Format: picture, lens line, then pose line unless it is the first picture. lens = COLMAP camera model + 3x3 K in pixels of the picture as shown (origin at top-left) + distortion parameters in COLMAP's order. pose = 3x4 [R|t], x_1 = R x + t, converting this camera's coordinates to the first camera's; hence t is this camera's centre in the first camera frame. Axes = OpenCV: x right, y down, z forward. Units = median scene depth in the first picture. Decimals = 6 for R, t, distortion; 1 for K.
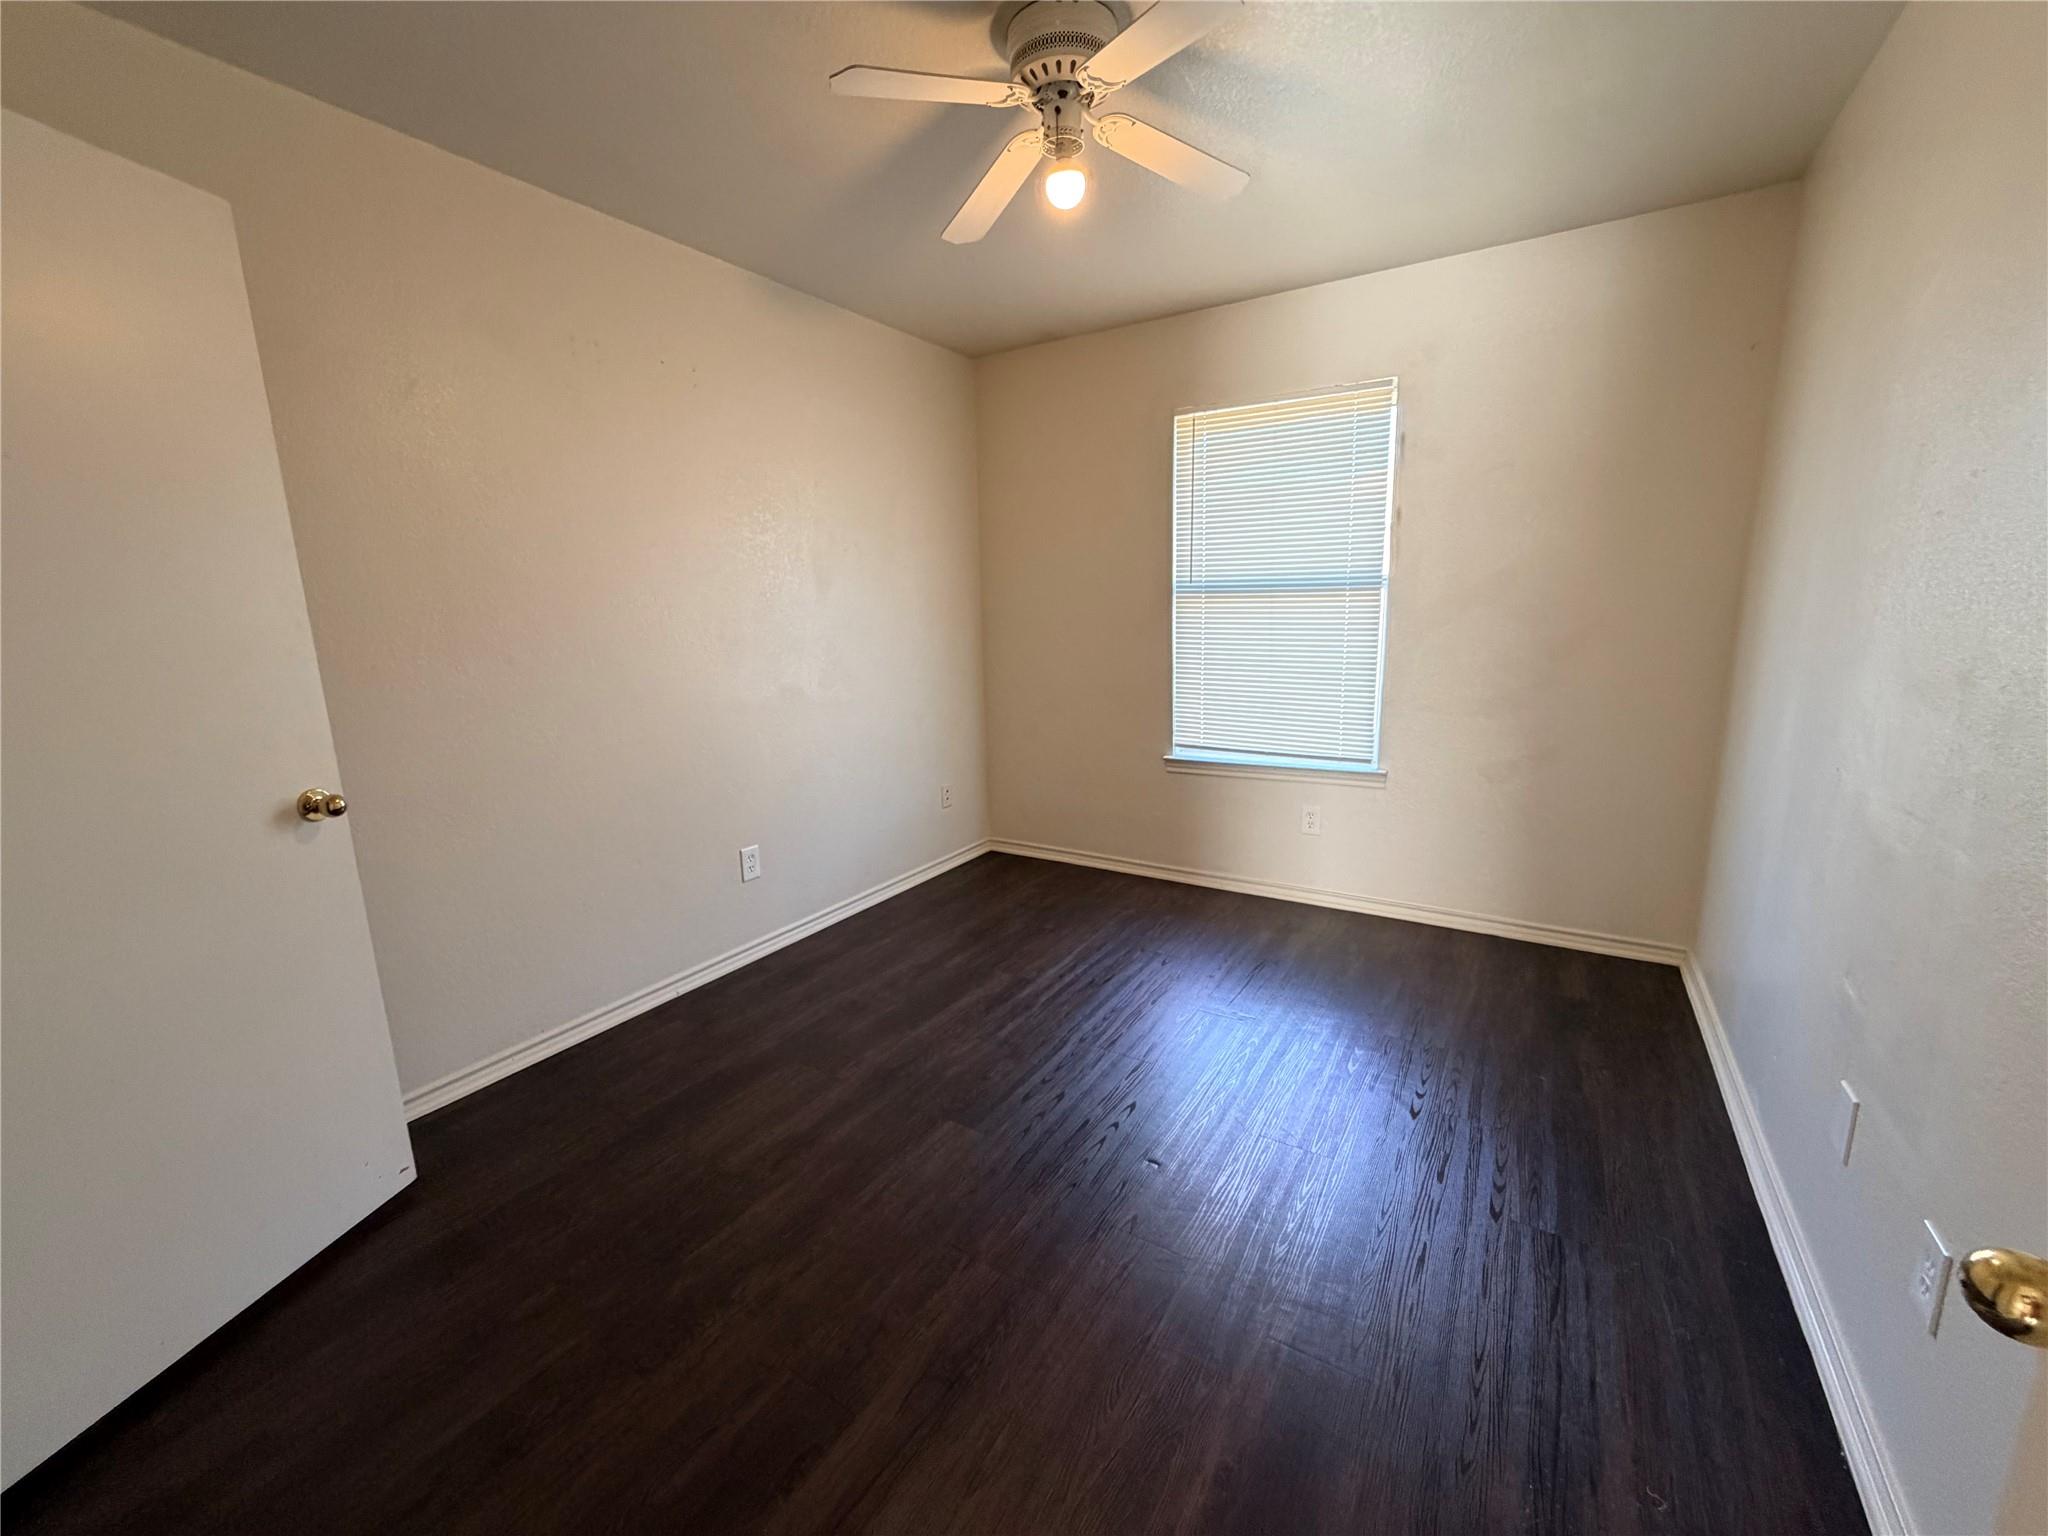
lens RADIAL K [[829.1, 0, 1025.1], [0, 829.1, 771.2], [0, 0, 1]] dist [0.003921, 0.000148]
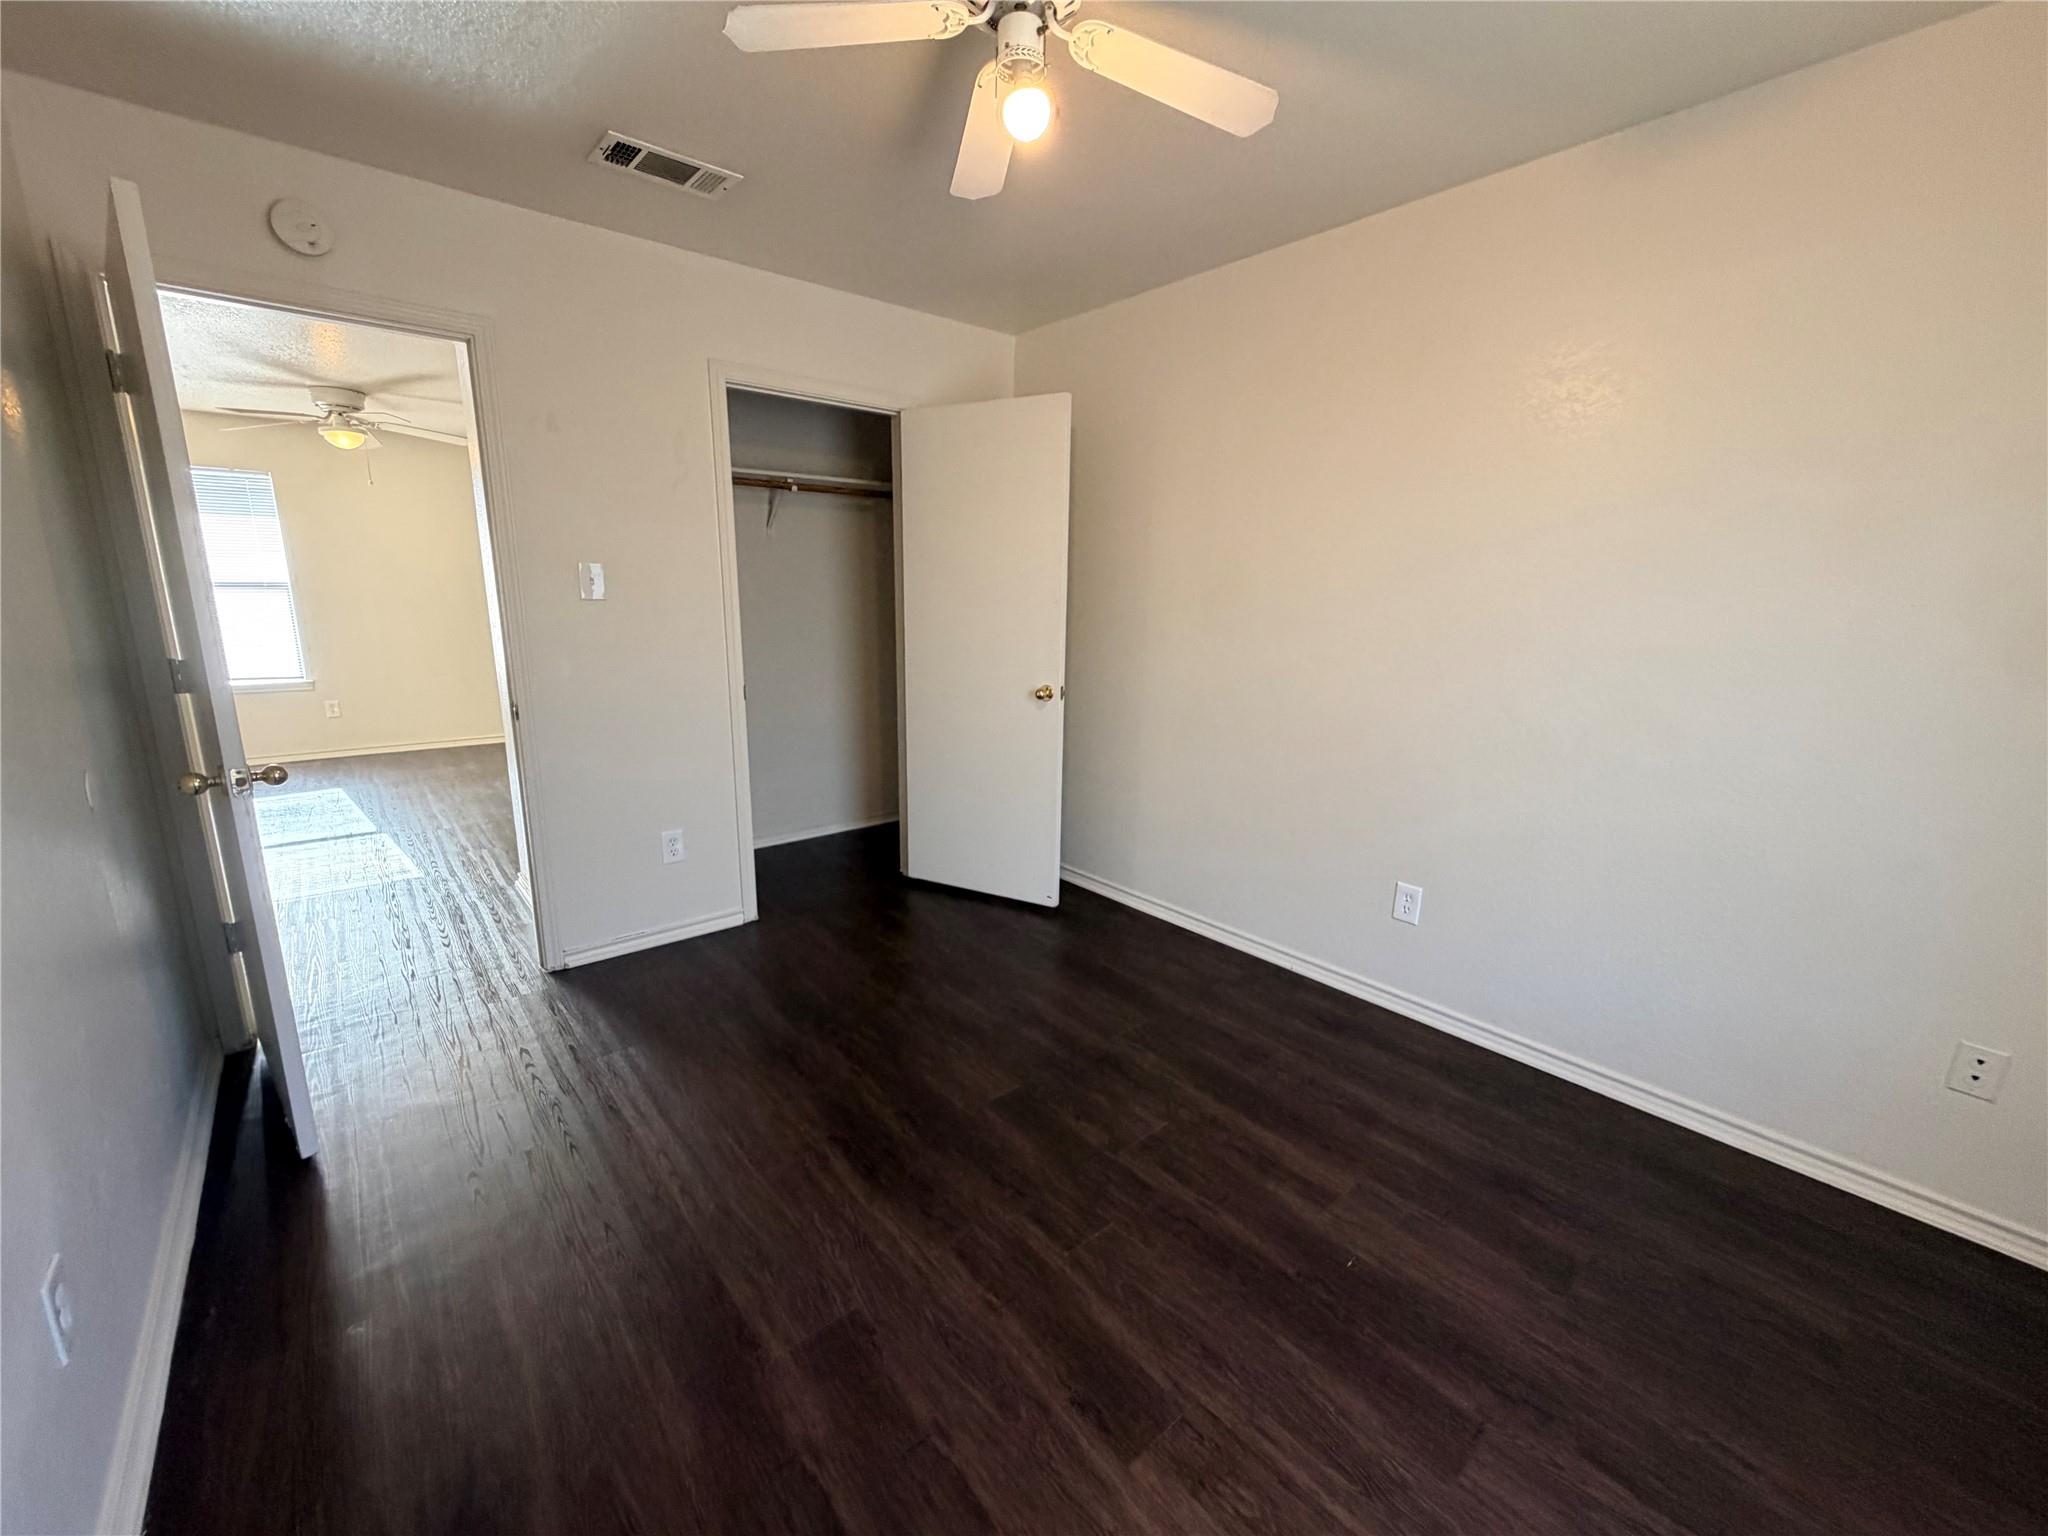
lens RADIAL K [[829.1, 0, 1023.3], [0, 829.1, 772.6], [0, 0, 1]] dist [0.003921, 0.000148]
pose [[-0.312751, 0.225589, -0.922657, 0.615837], [-0.195624, 0.935263, 0.294982, -0.211650], [0.929472, 0.272750, -0.248373, 0.885738]]
